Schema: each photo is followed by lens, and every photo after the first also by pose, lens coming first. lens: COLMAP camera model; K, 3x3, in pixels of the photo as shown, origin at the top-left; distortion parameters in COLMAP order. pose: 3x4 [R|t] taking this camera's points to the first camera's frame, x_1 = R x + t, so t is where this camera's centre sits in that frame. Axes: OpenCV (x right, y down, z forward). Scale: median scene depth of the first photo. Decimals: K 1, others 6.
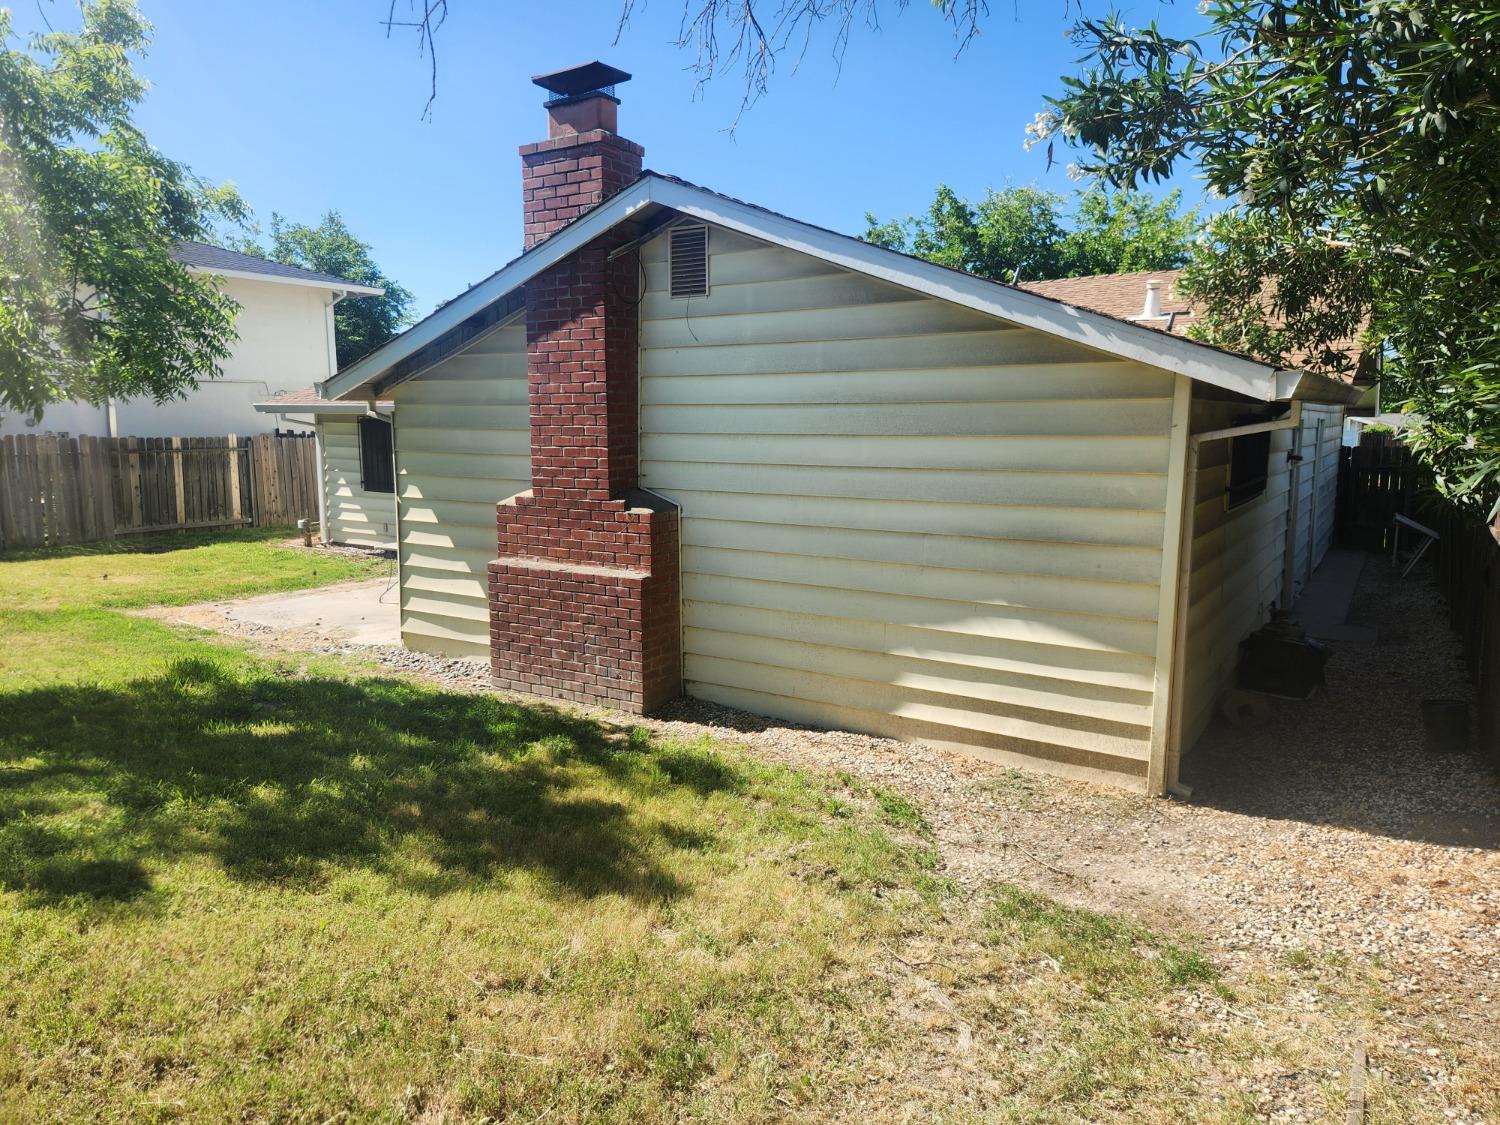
lens RADIAL K [[1024.8, 0, 750.1], [0, 1024.8, 562.6], [0, 0, 1]] dist [0.008749, 0.000792]
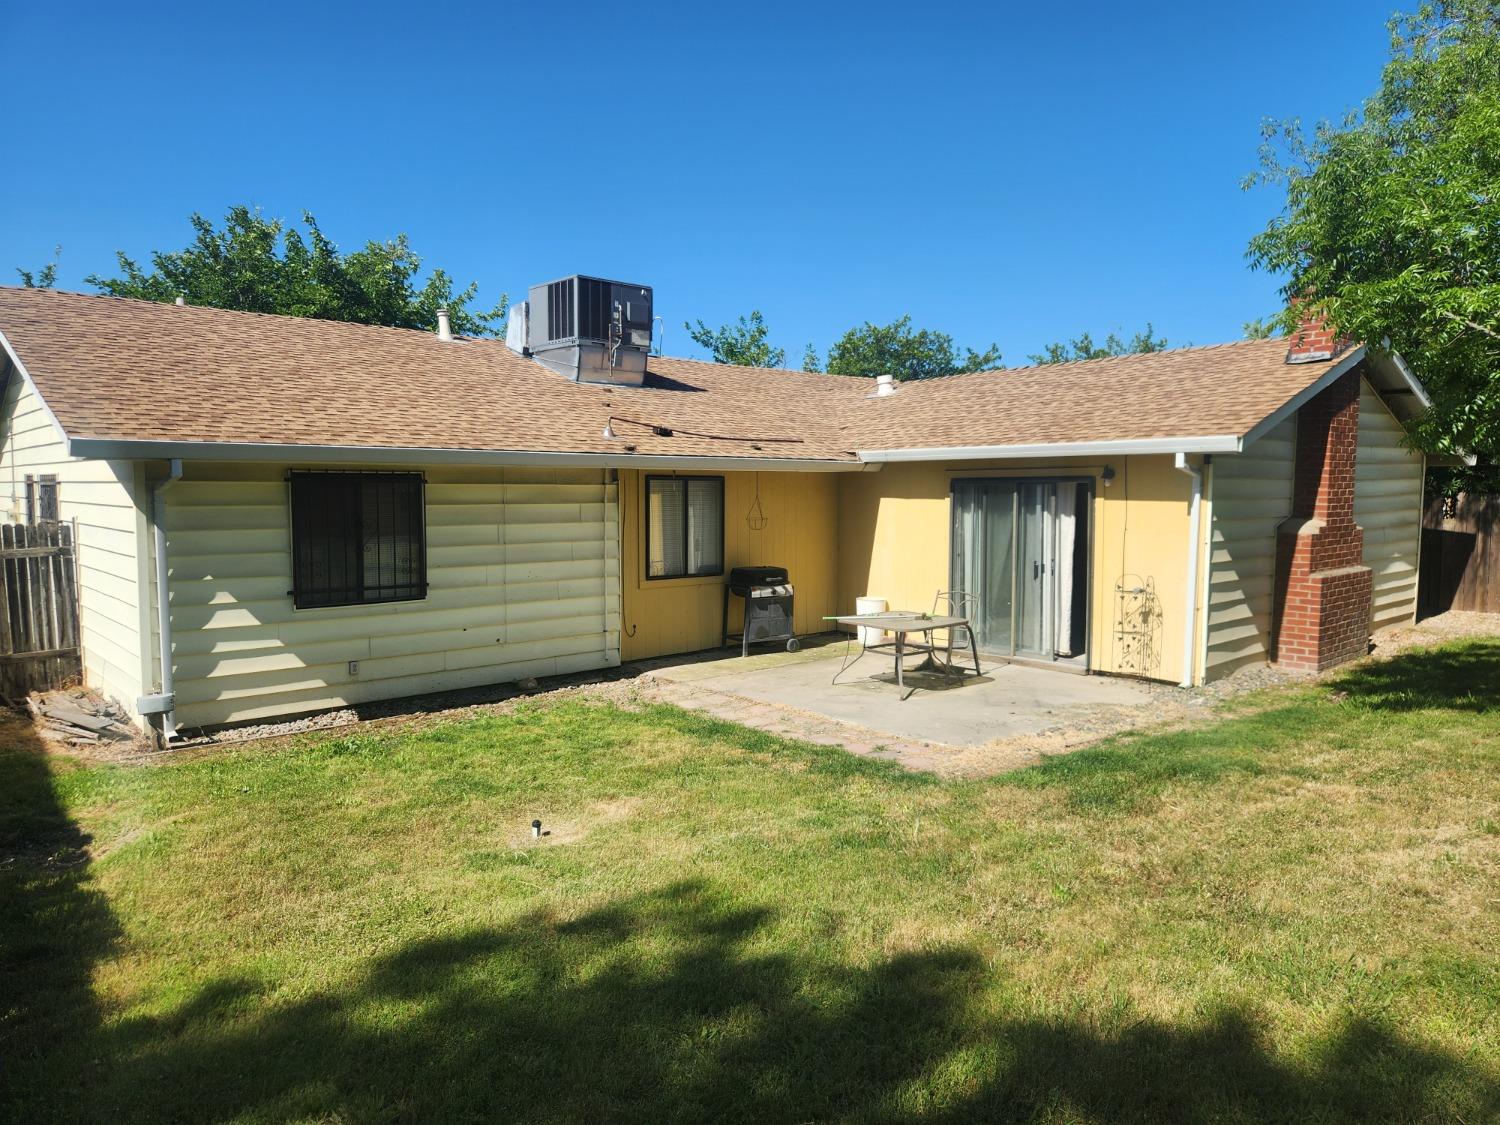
lens RADIAL K [[1024.8, 0, 749.0], [0, 1024.8, 565.1], [0, 0, 1]] dist [0.008749, 0.000792]
pose [[0.270031, -0.080924, 0.959445, -0.814568], [0.139065, 0.989292, 0.044303, -0.082987], [-0.952756, 0.121463, 0.278393, 0.625201]]
